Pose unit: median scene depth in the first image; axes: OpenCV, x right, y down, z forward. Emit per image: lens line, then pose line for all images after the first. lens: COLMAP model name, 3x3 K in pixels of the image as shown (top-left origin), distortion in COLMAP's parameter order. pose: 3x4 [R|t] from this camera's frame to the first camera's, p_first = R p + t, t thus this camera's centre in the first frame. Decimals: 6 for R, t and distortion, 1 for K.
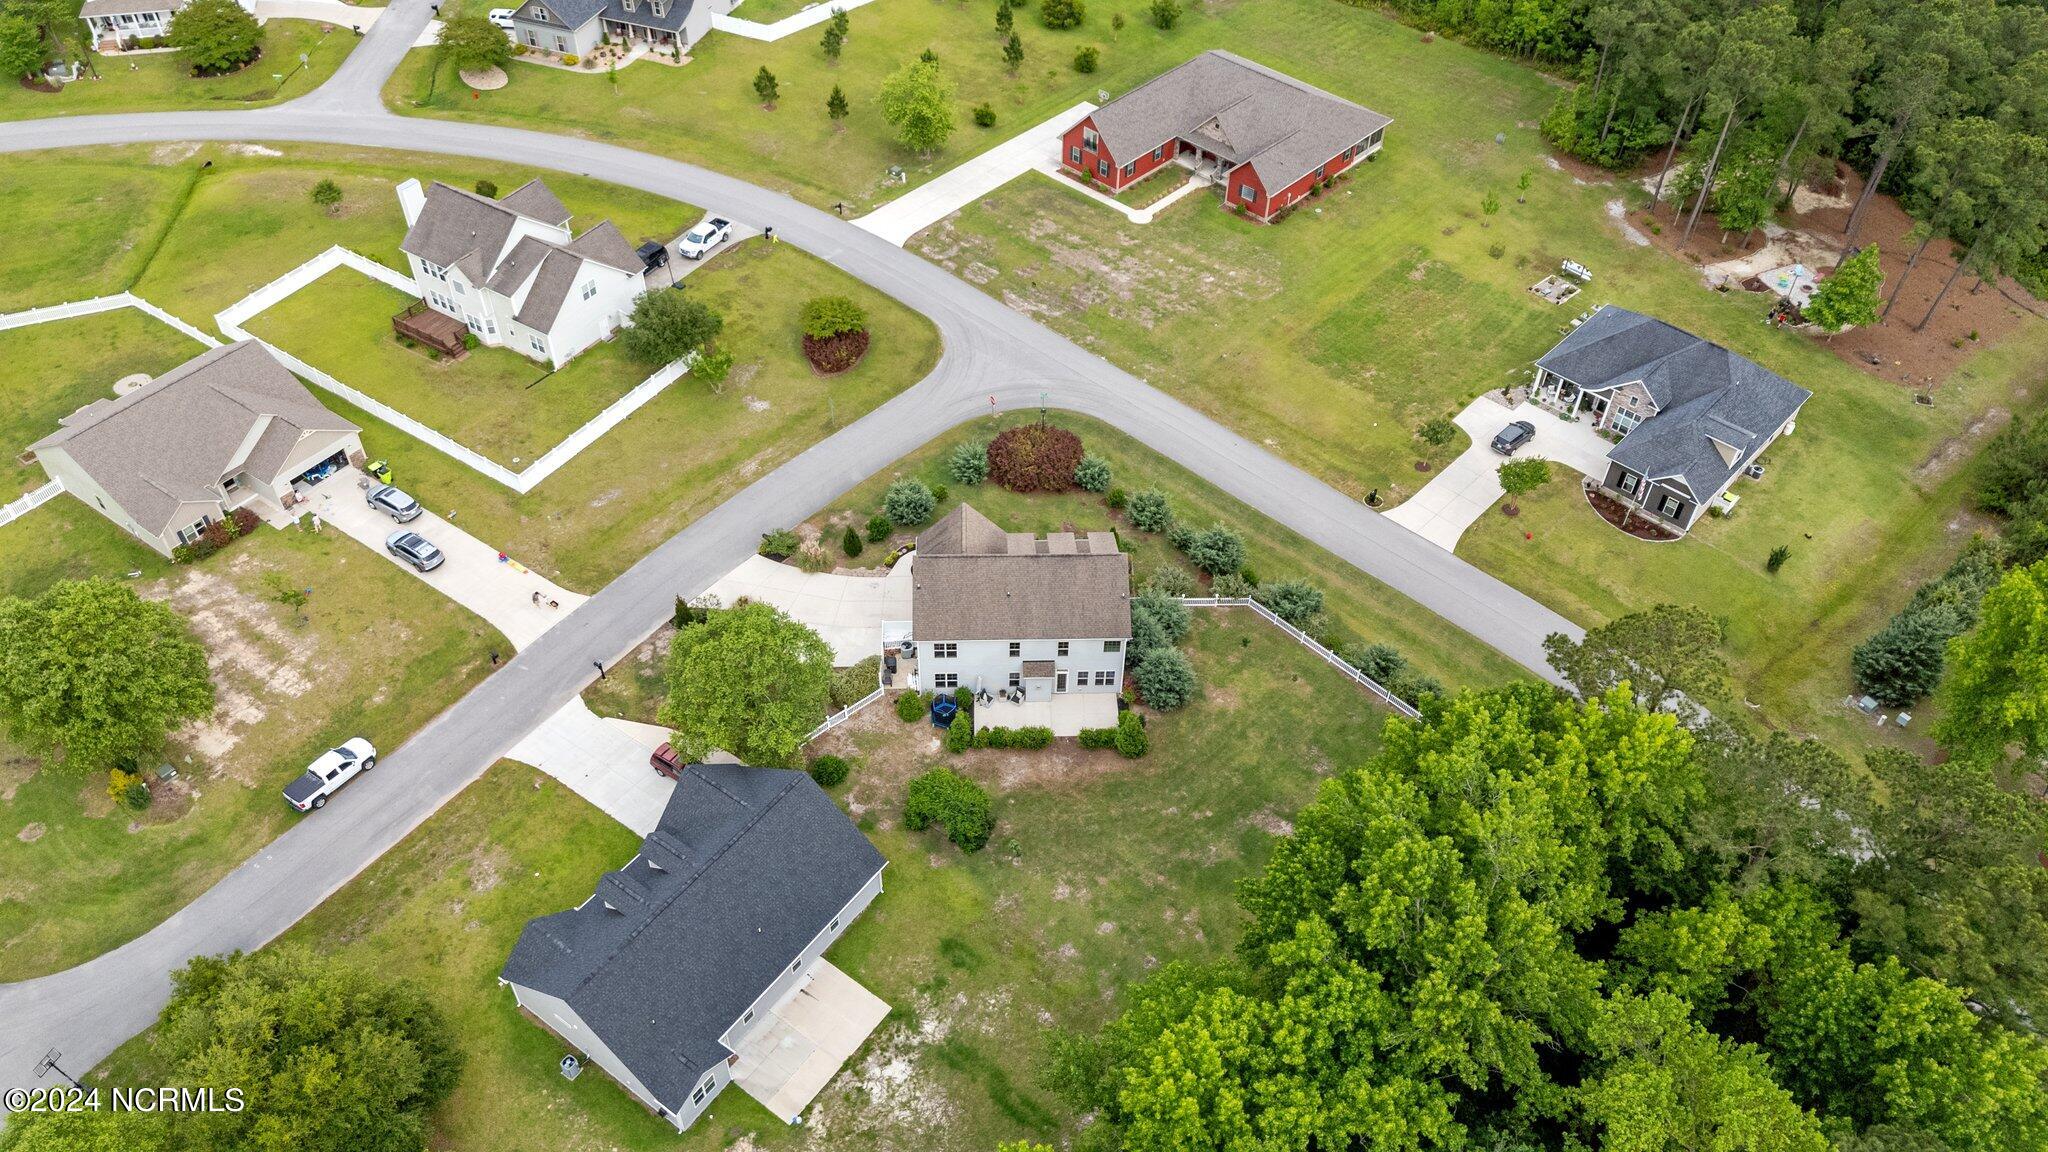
lens RADIAL K [[1500.9, 0, 1036.6], [0, 1500.9, 583.4], [0, 0, 1]] dist [0.054264, -0.039704]
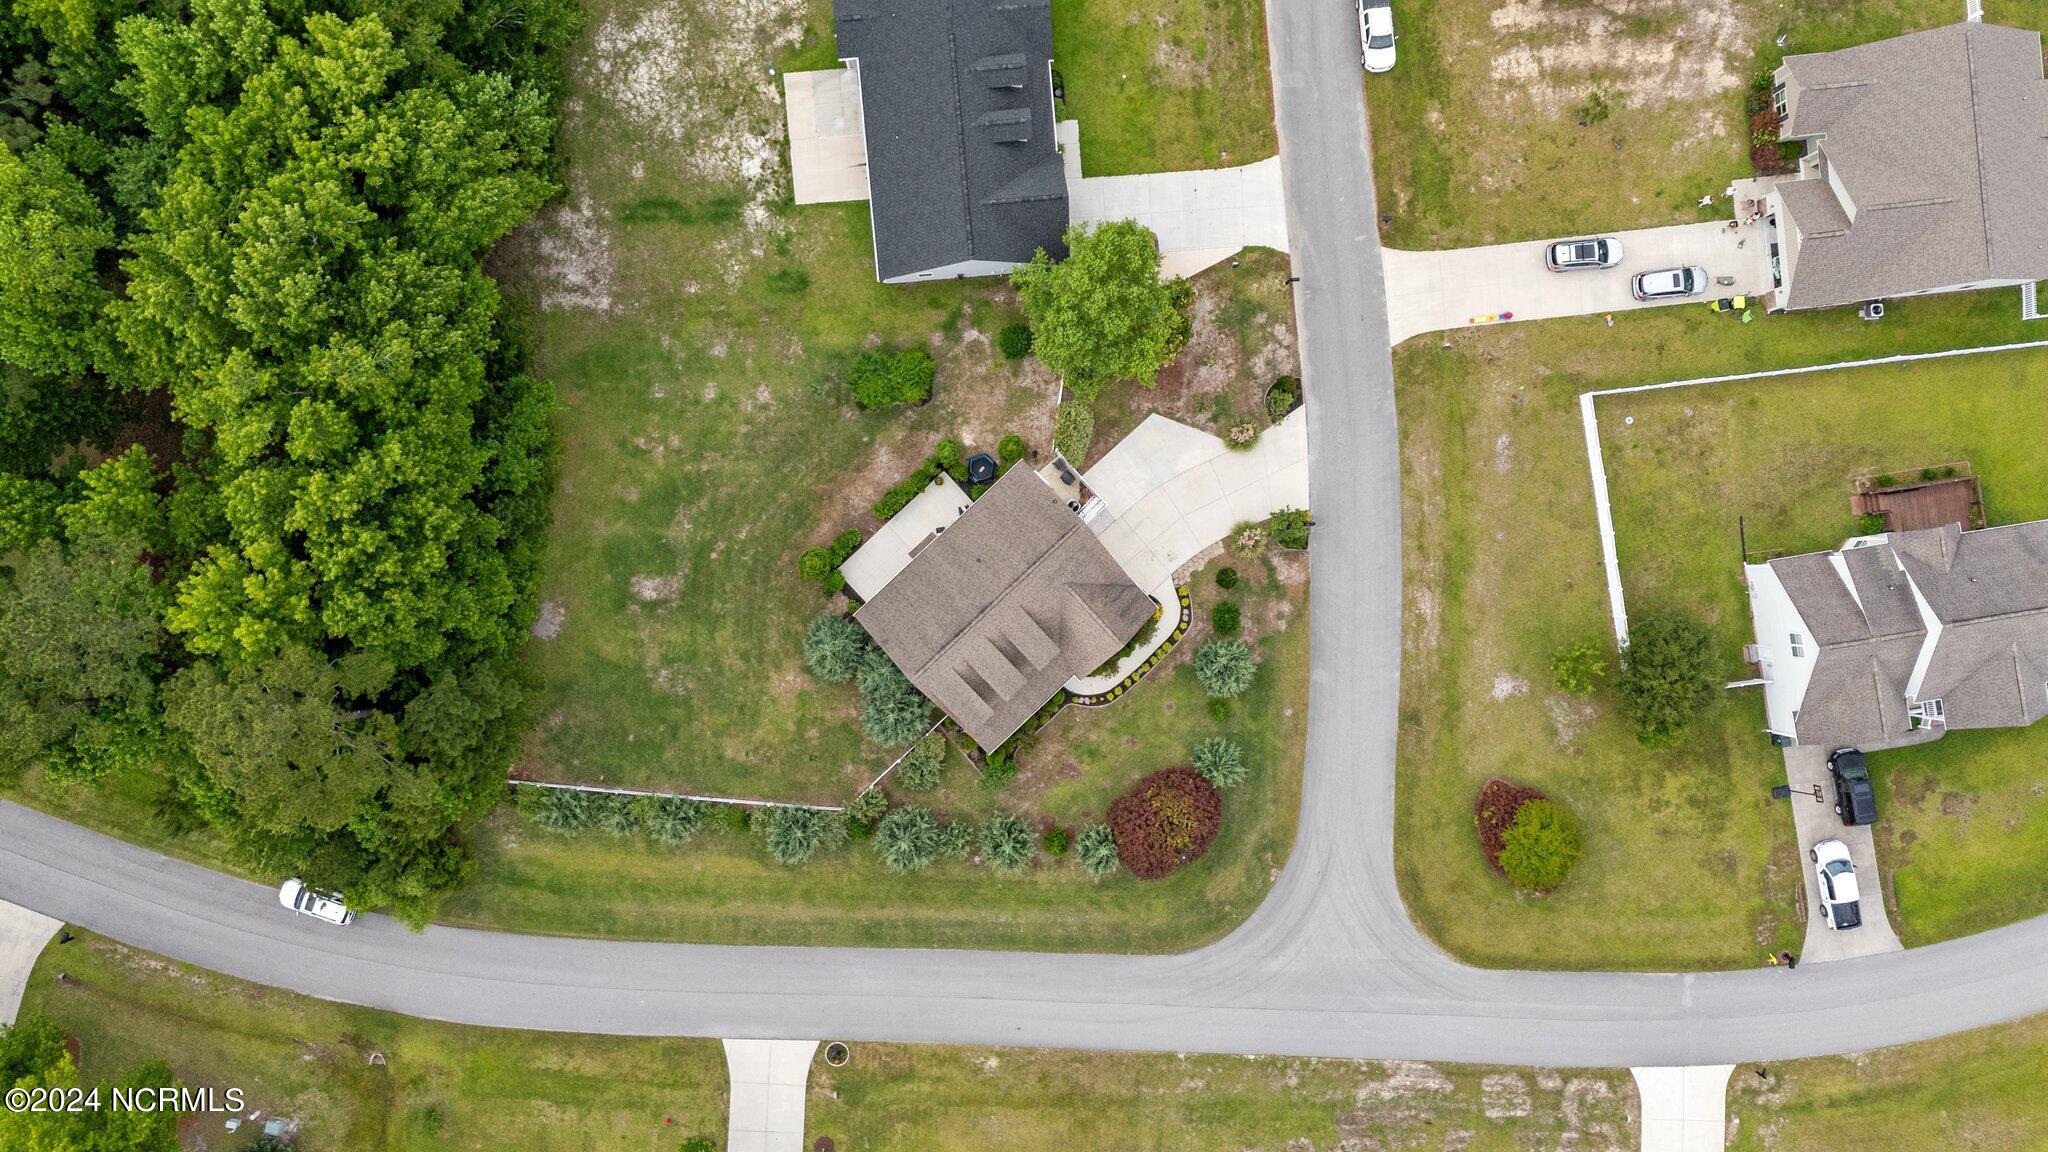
lens RADIAL K [[1500.9, 0, 1036.6], [0, 1500.9, 583.4], [0, 0, 1]] dist [0.054264, -0.039704]
pose [[-0.757013, 0.652582, -0.032692, -0.005611], [-0.485641, -0.528474, 0.696324, -0.526277], [0.437132, 0.543003, 0.716982, 0.279788]]
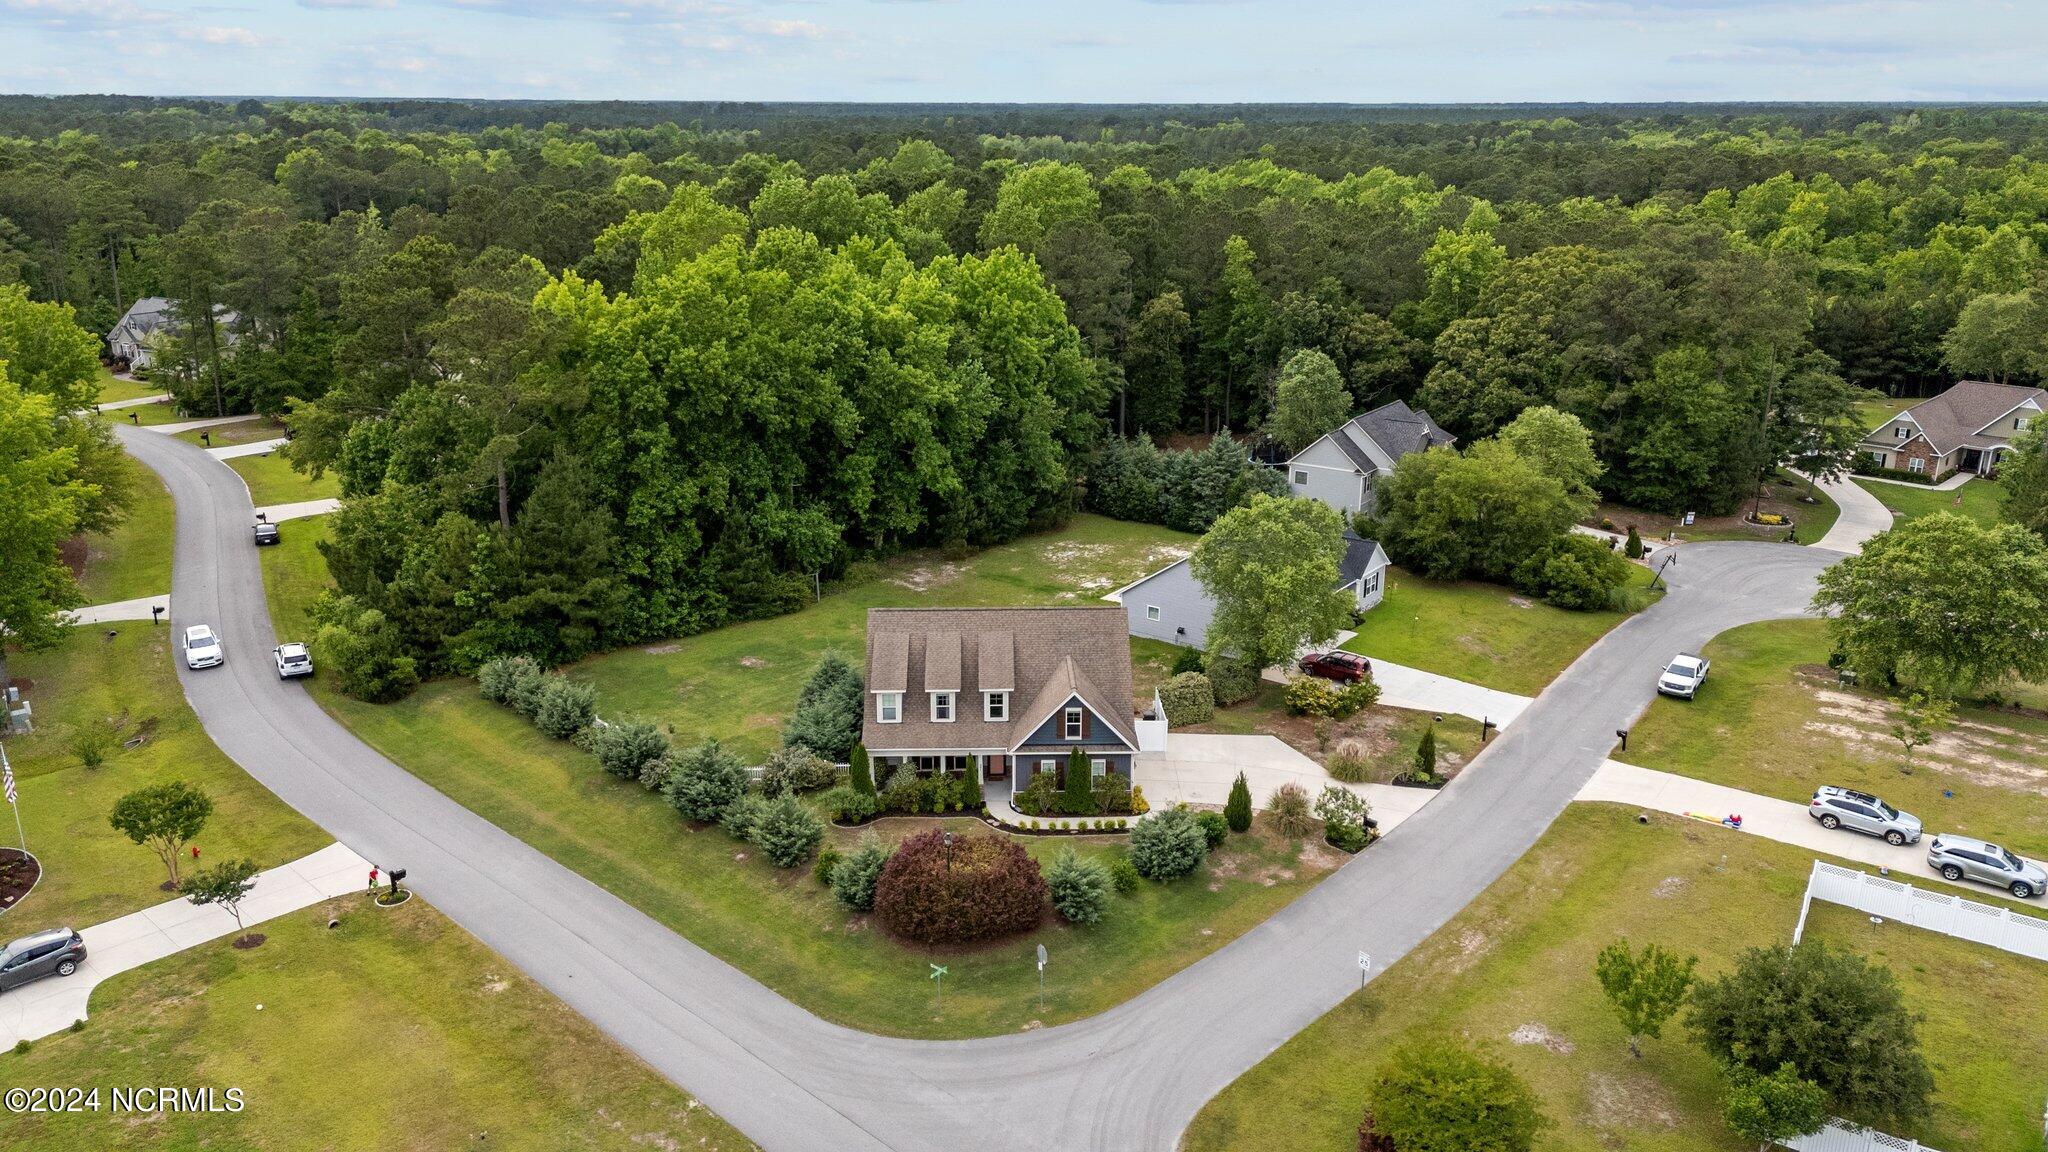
lens RADIAL K [[1500.9, 0, 1036.6], [0, 1500.9, 583.4], [0, 0, 1]] dist [0.054264, -0.039704]
pose [[-0.999751, -0.021531, -0.005801, -0.021676], [-0.015118, 0.463227, 0.886111, -0.605639], [-0.016392, 0.885978, -0.463437, 1.092652]]
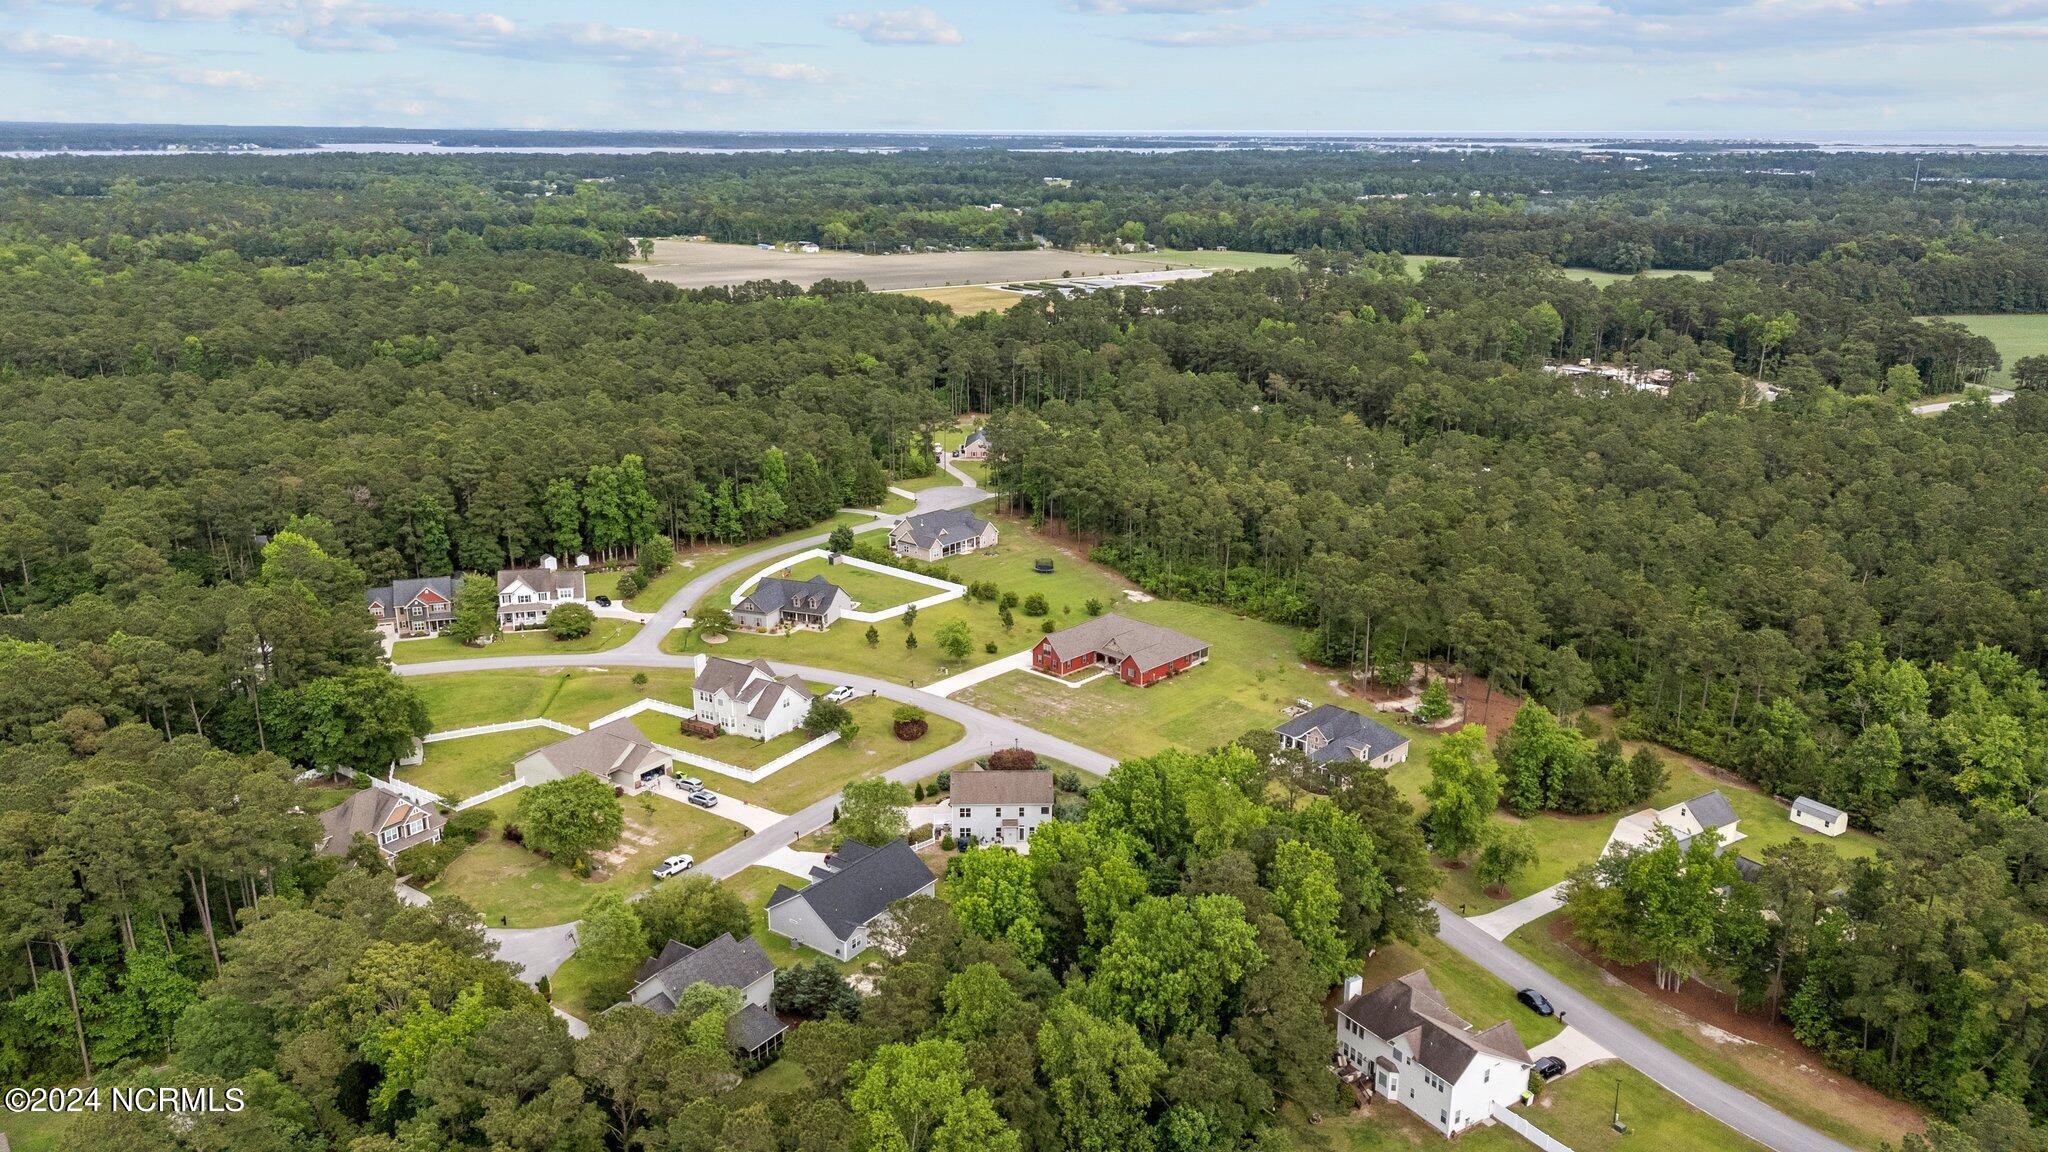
lens RADIAL K [[1531.5, 0, 1024.0], [0, 1531.5, 576.0], [0, 0, 1]] dist [0.114324, -0.148810]
pose [[0.999745, -0.010051, -0.020216, 0.053697], [-0.000777, 0.879574, -0.475761, 0.612719], [0.022563, 0.475656, 0.879342, -0.827797]]
